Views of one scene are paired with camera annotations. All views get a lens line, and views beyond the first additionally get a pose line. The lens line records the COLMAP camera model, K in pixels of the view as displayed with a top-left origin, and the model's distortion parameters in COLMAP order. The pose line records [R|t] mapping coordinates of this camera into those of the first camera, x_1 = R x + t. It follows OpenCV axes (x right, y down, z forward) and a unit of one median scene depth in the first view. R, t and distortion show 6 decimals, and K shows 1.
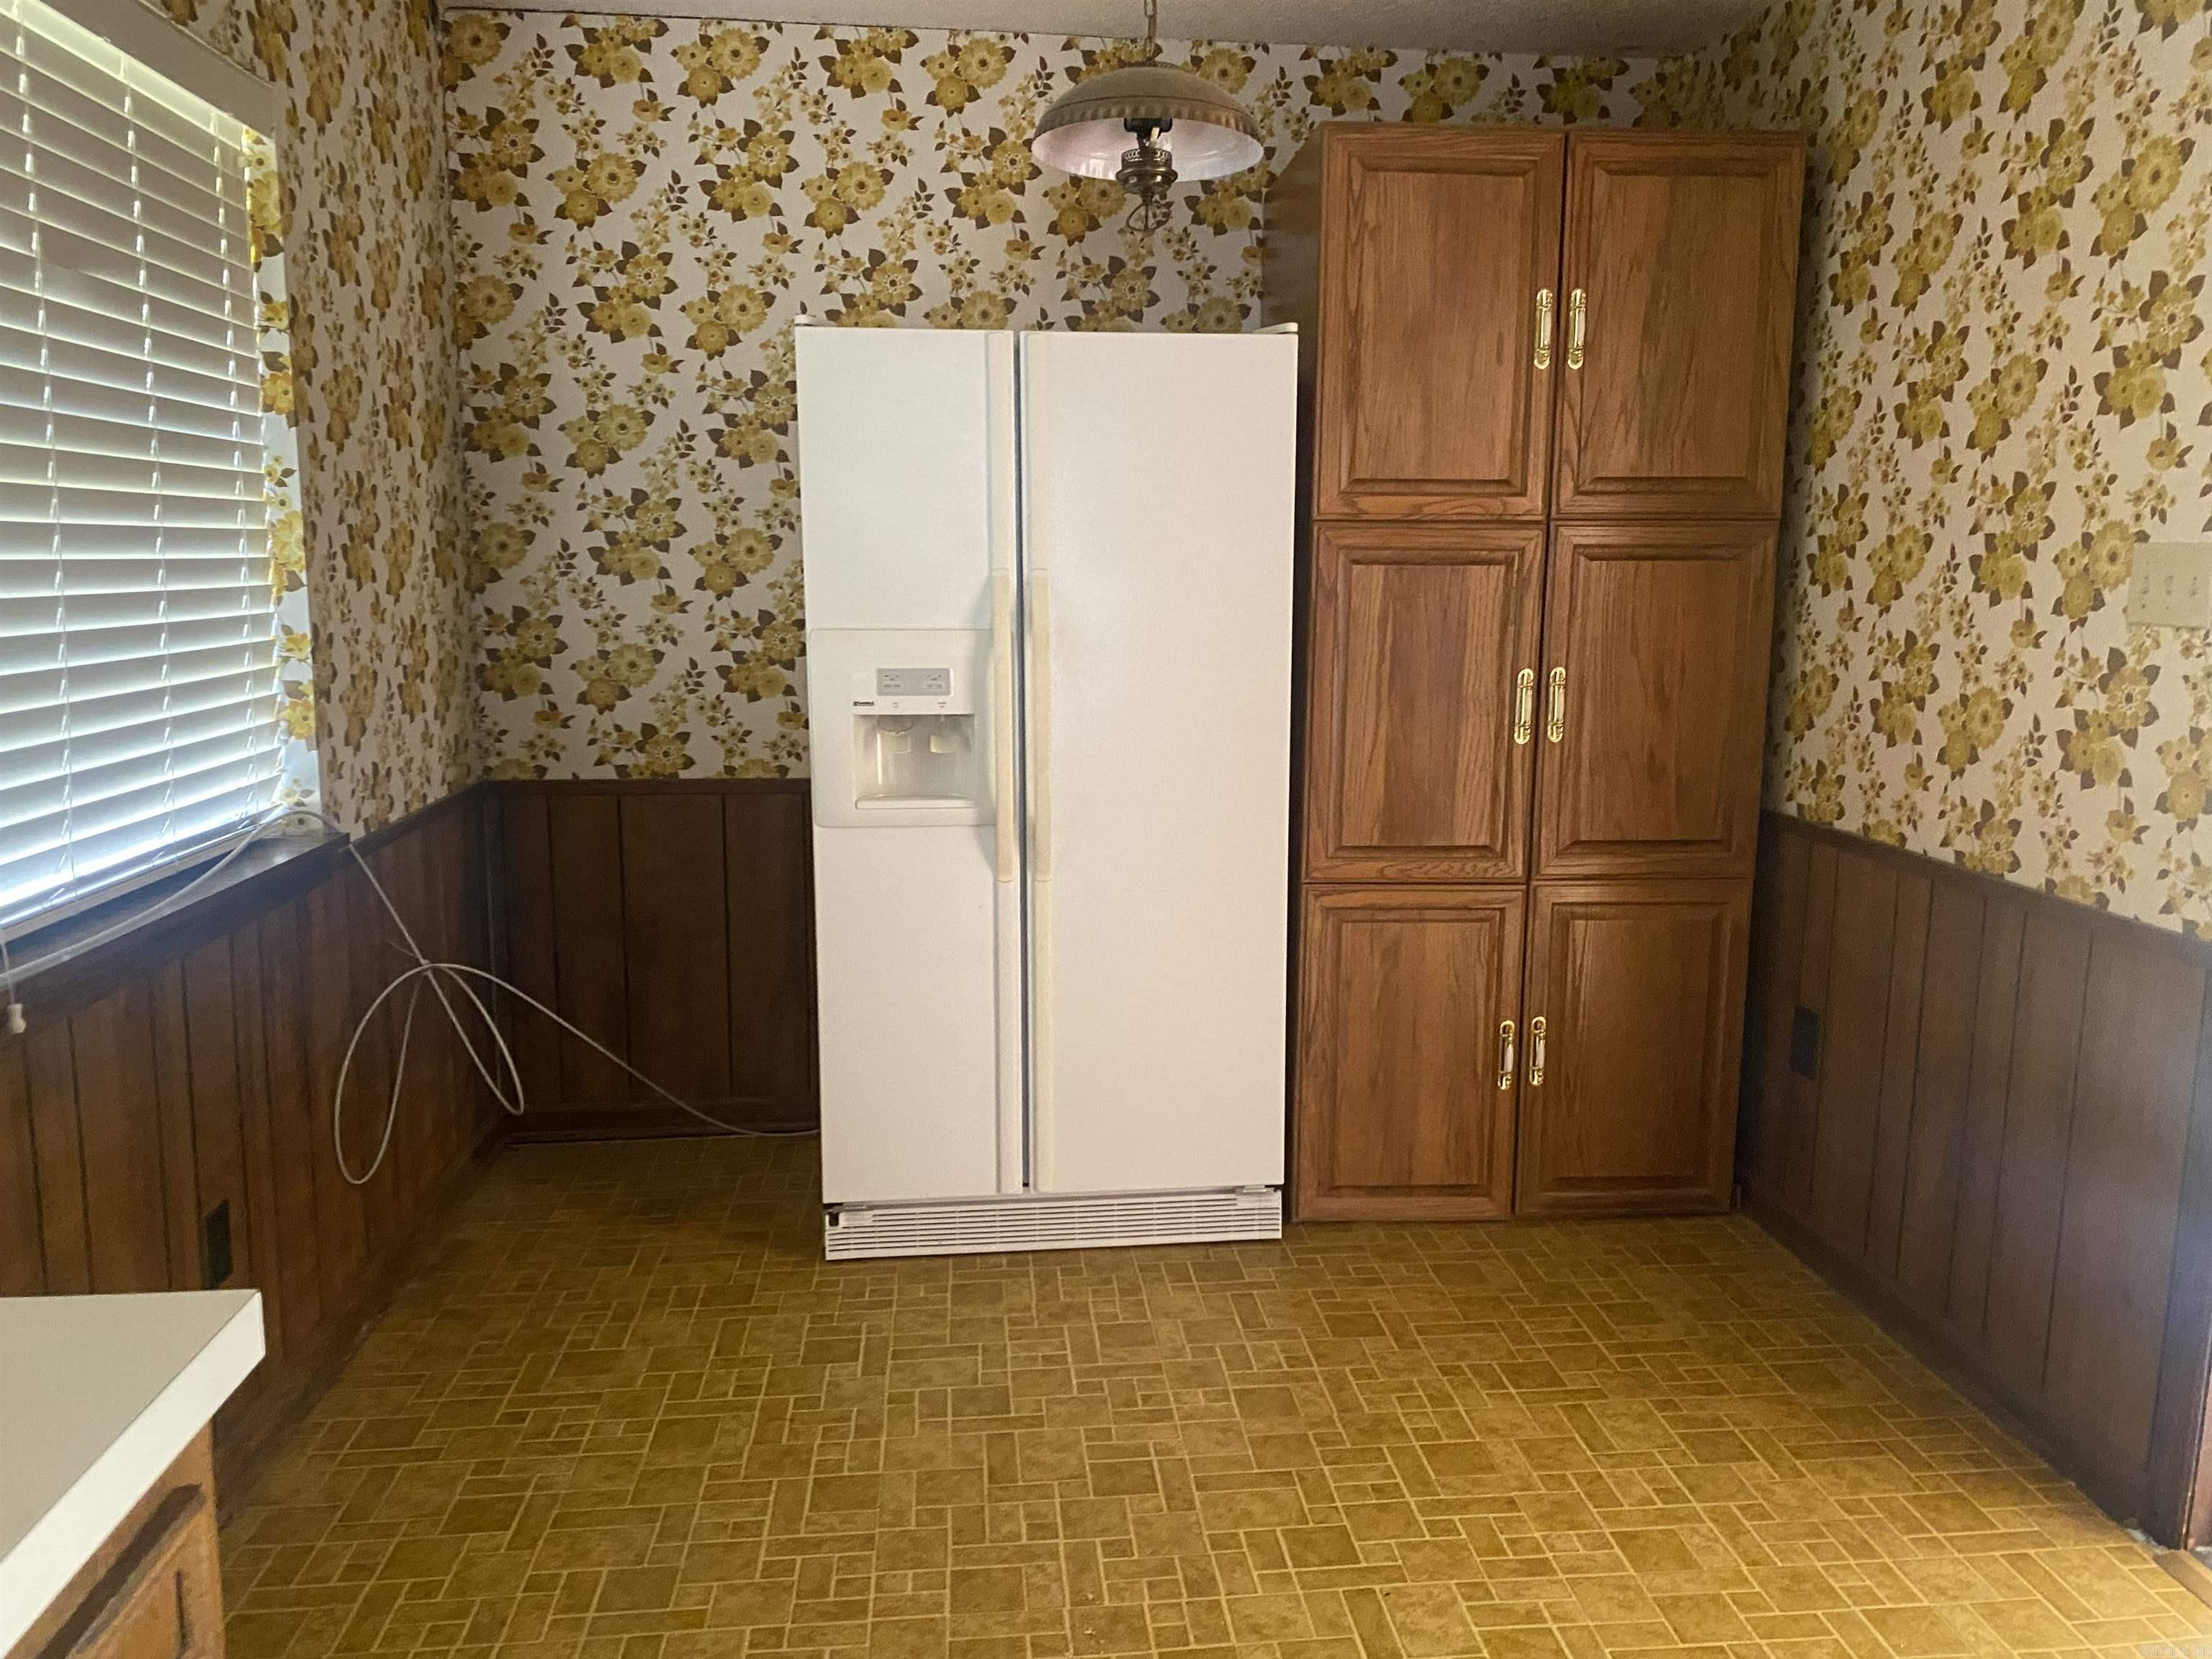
lens RADIAL K [[1690.8, 0, 1125.5], [0, 1690.8, 820.7], [0, 0, 1]] dist [0.052717, -0.060809]
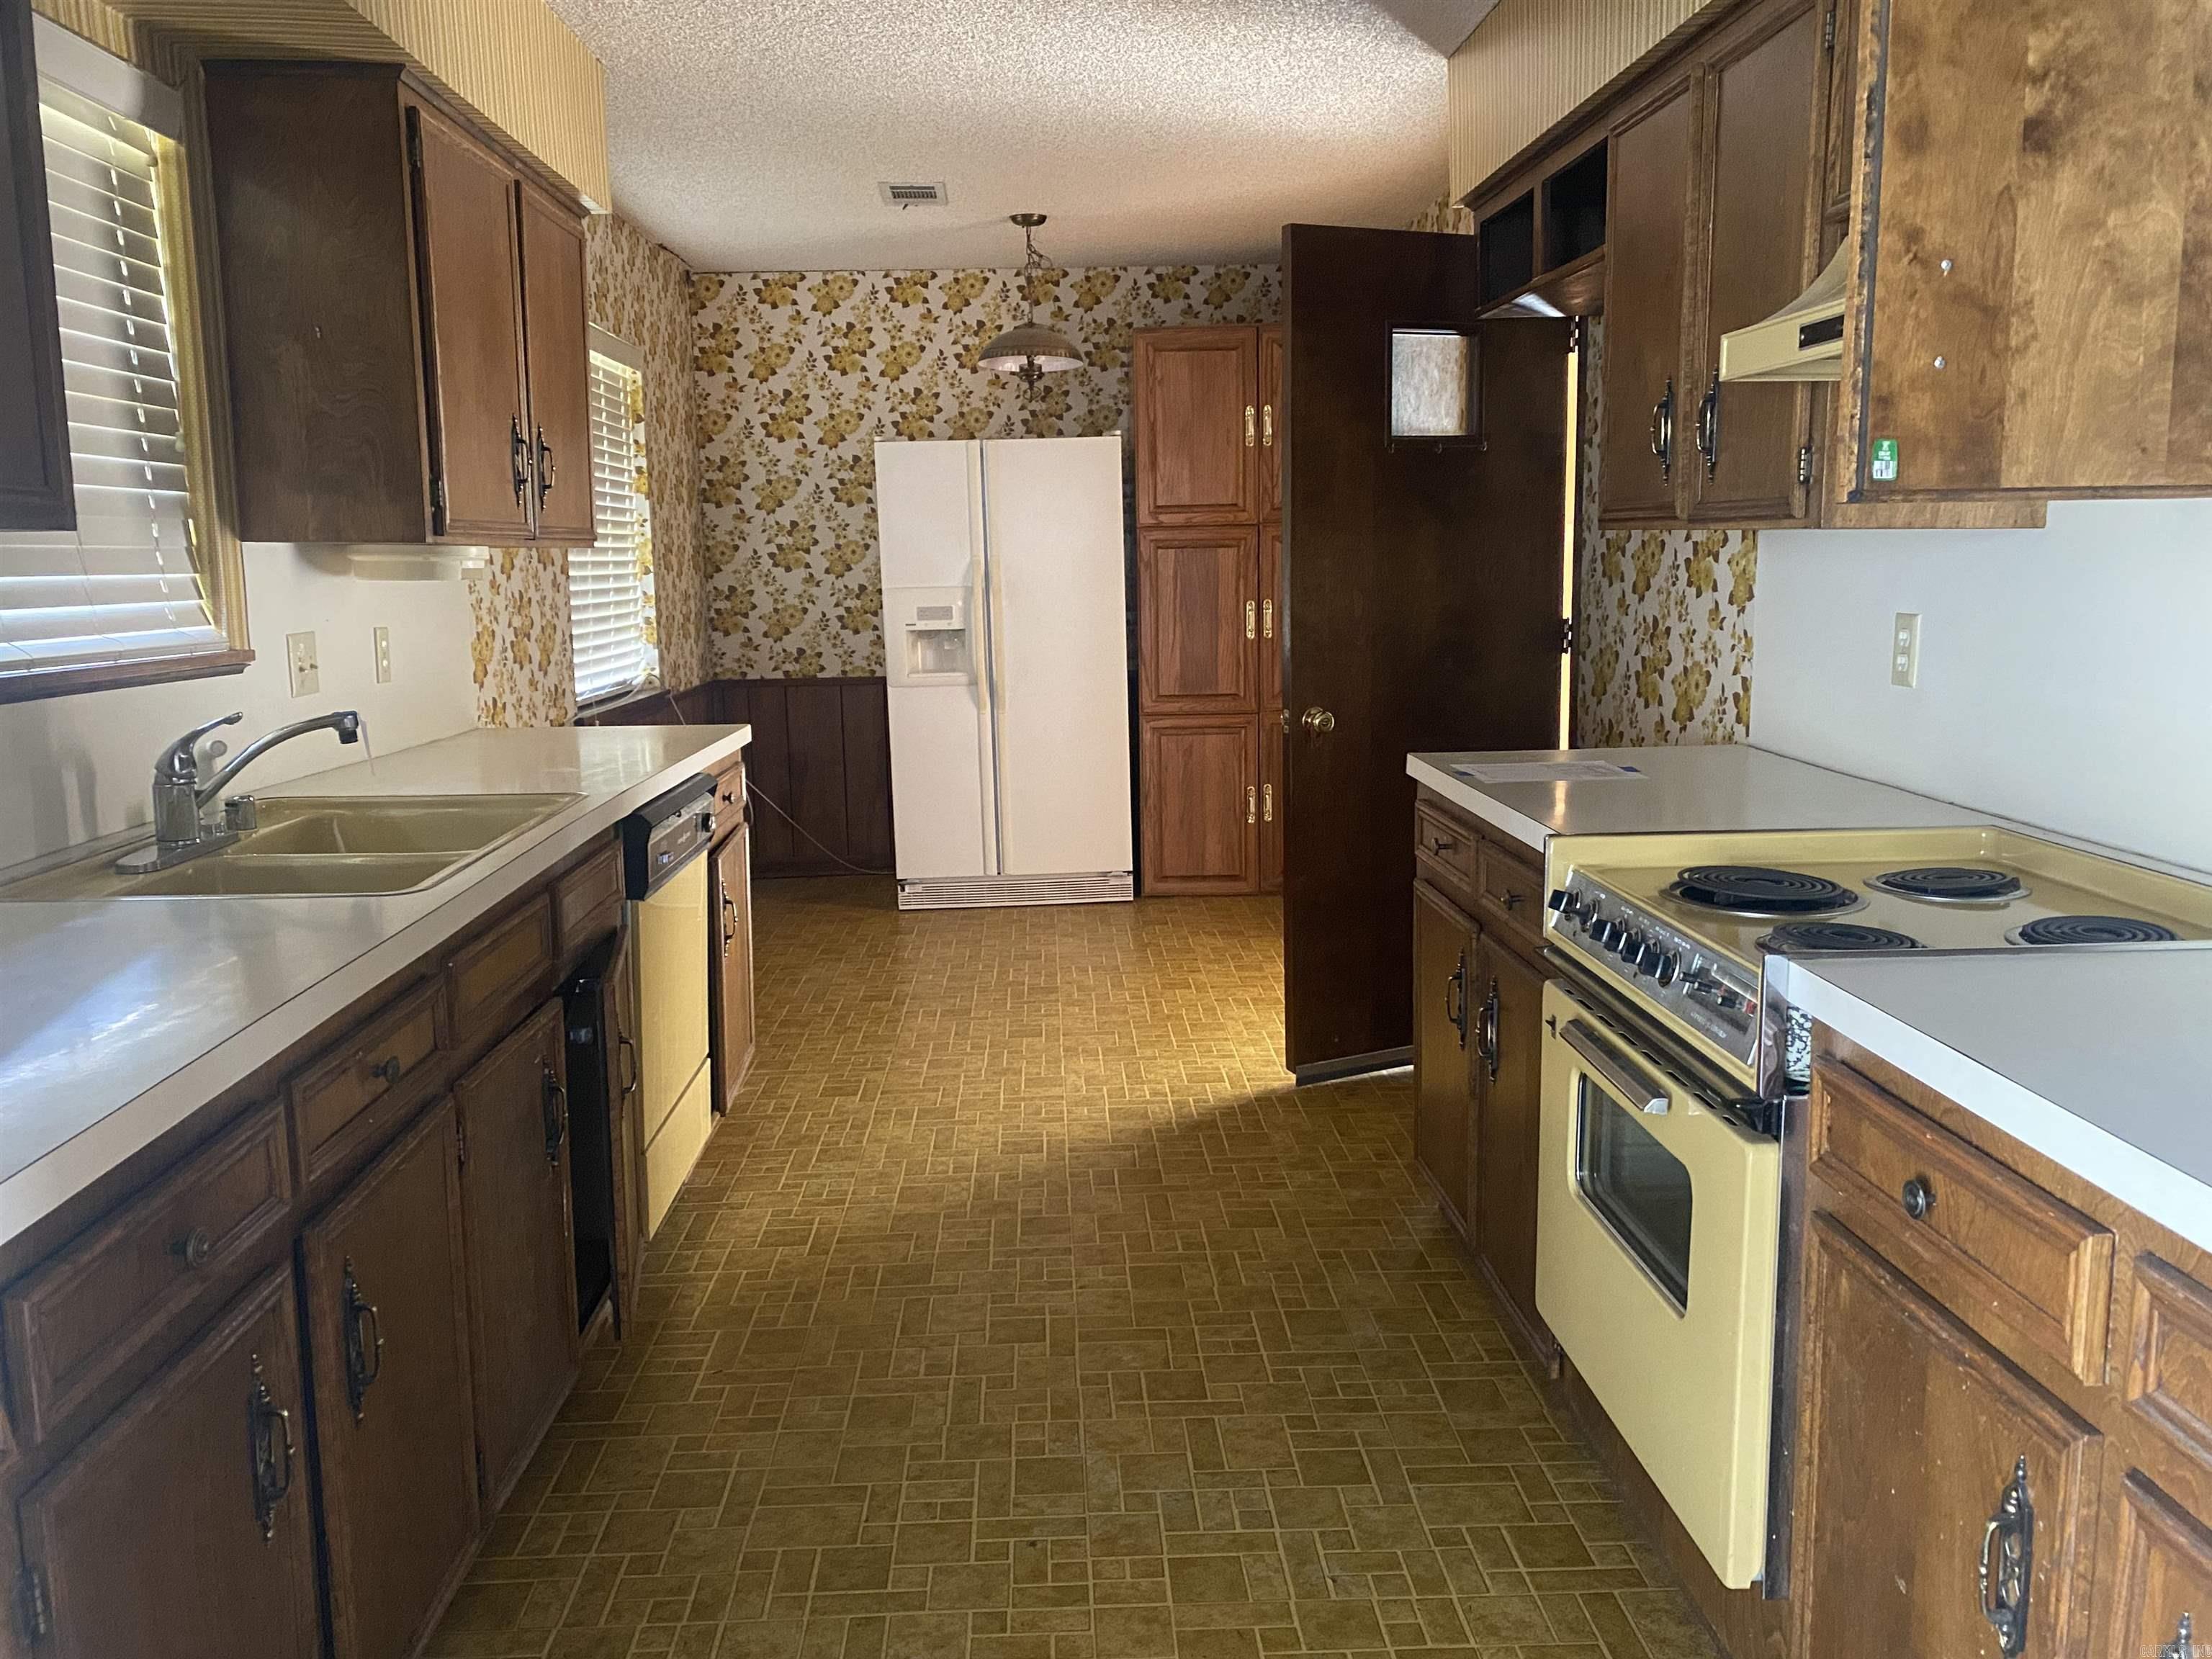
lens RADIAL K [[1690.8, 0, 1108.7], [0, 1690.8, 820.2], [0, 0, 1]] dist [0.052717, -0.060809]
pose [[0.997649, -0.019363, -0.065732, 0.189024], [0.019088, 0.999806, -0.004811, 0.161509], [0.065812, 0.003545, 0.997826, -0.903403]]
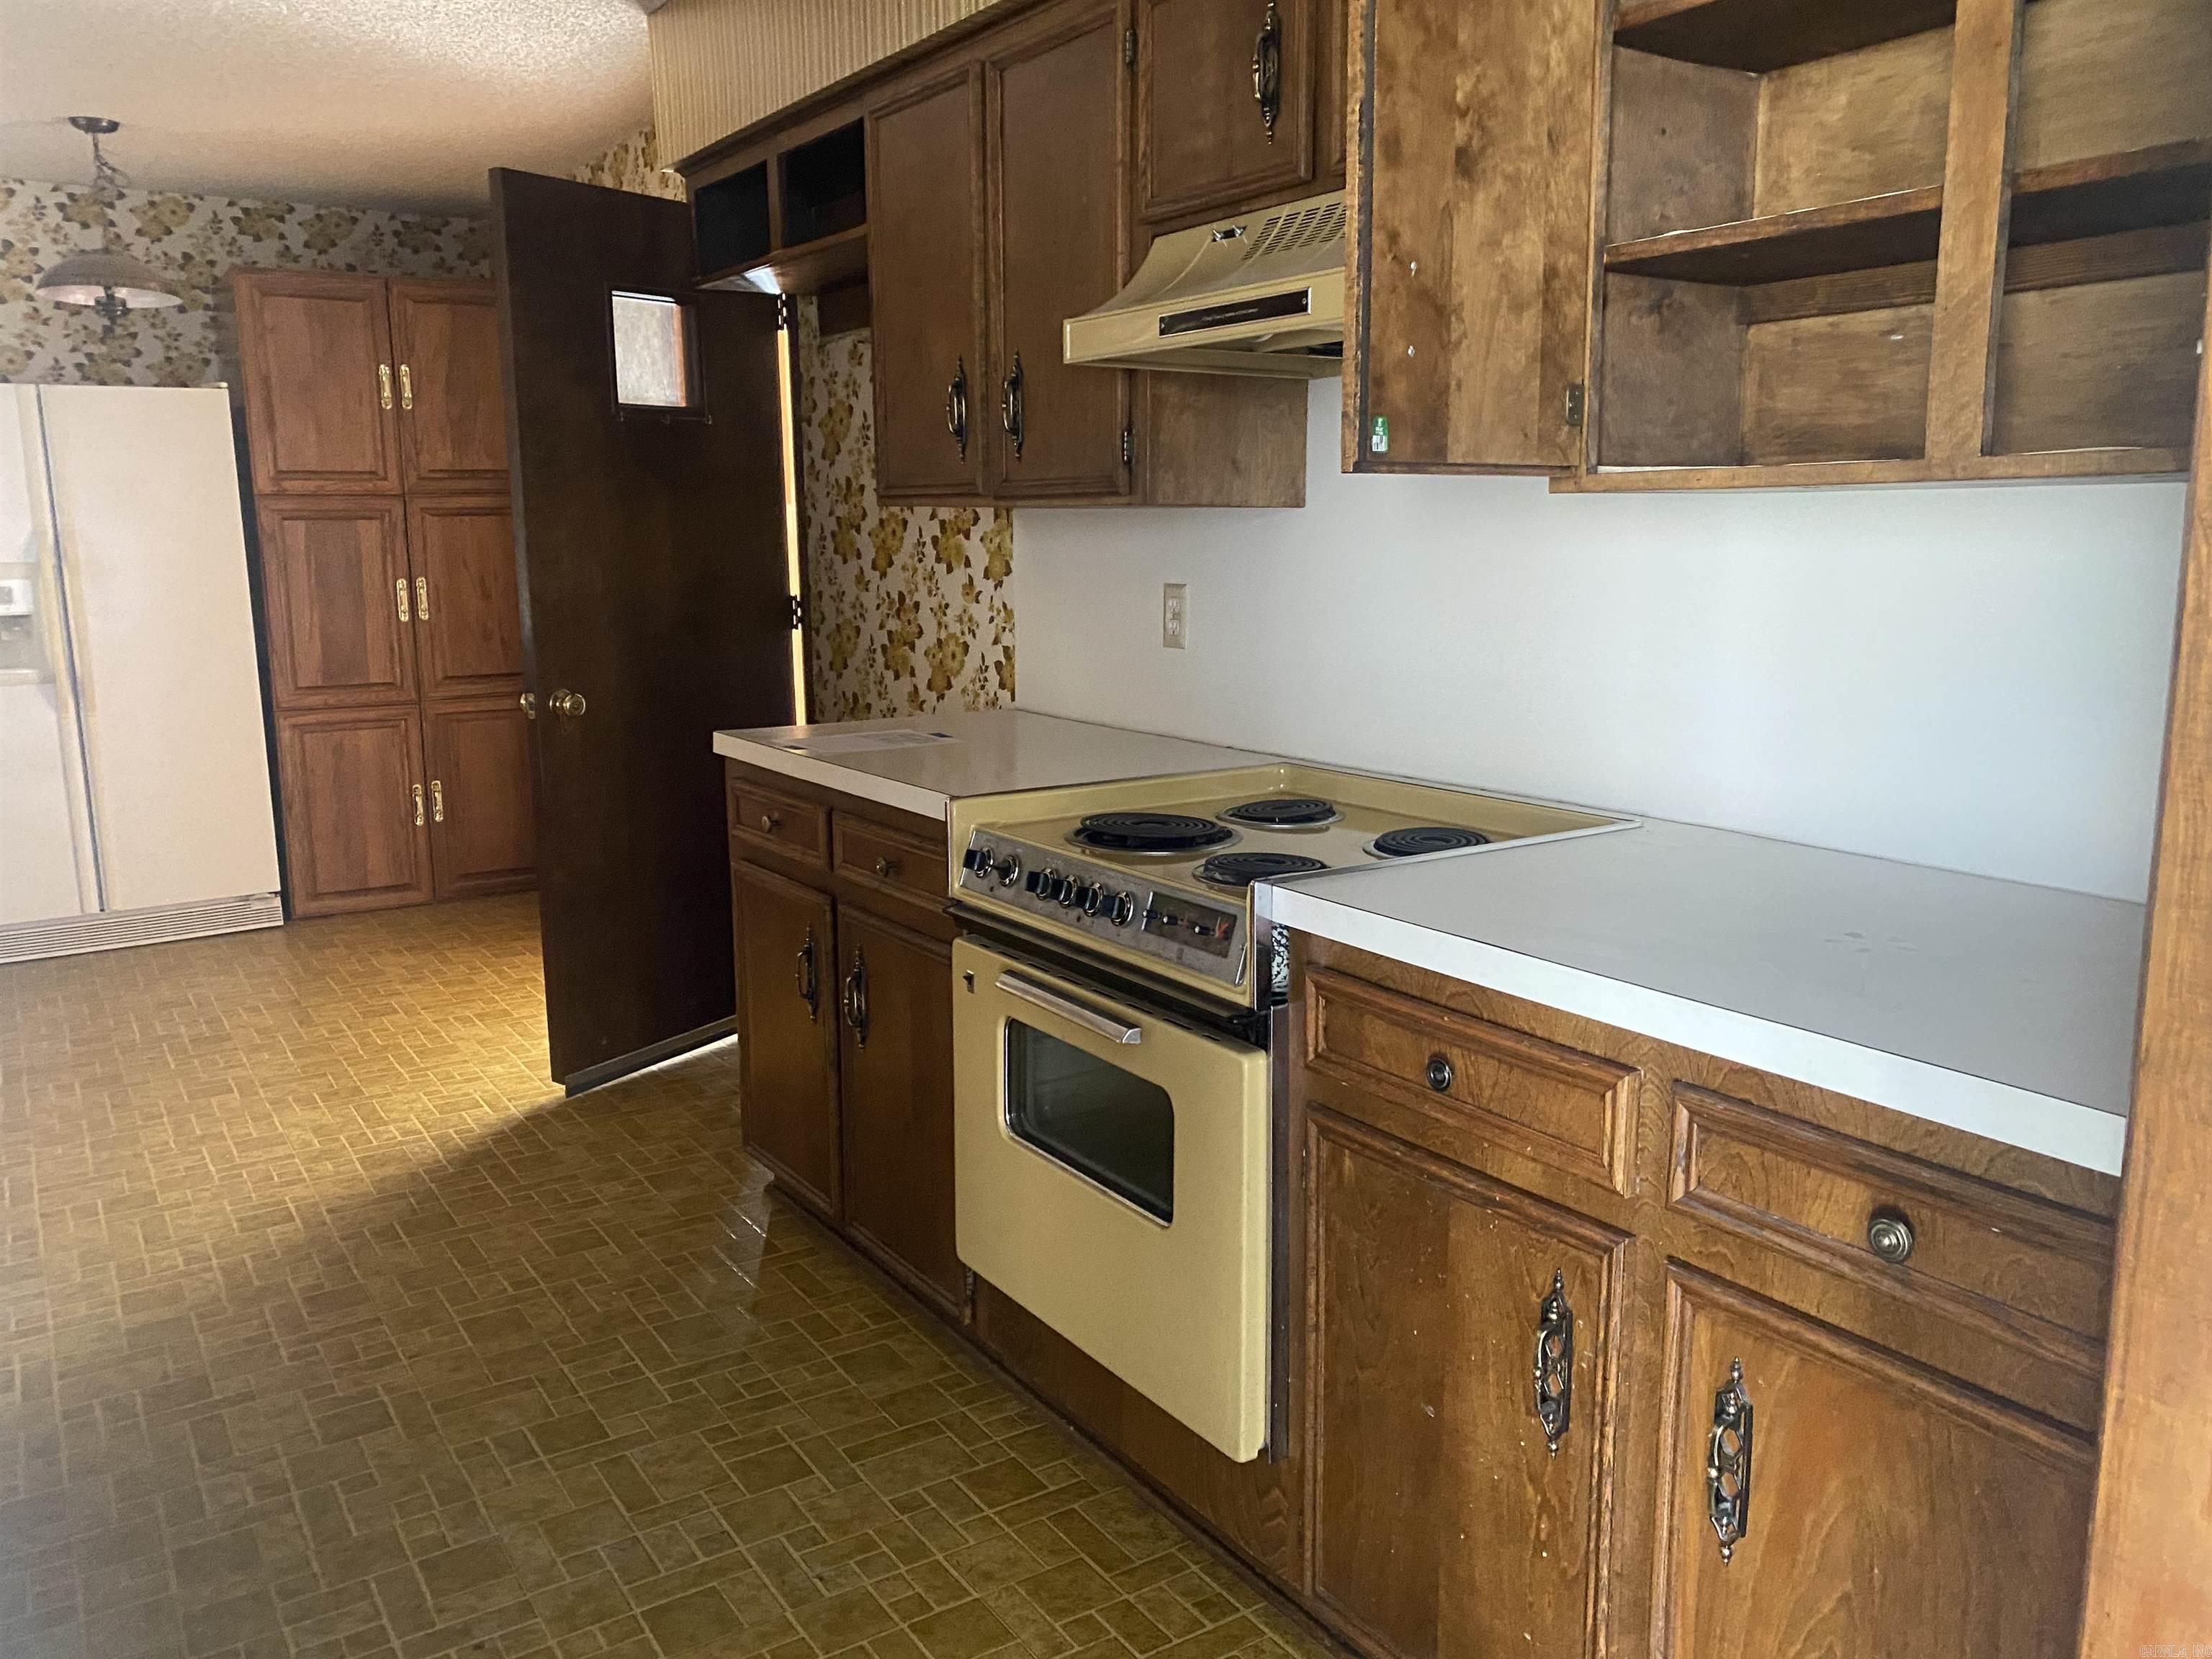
lens RADIAL K [[1690.8, 0, 1094.6], [0, 1690.8, 815.8], [0, 0, 1]] dist [0.052717, -0.060809]
pose [[0.887309, -0.094199, 0.451452, 0.051558], [0.090571, 0.995447, 0.029694, 0.159696], [-0.452194, 0.014541, 0.891801, -0.857194]]
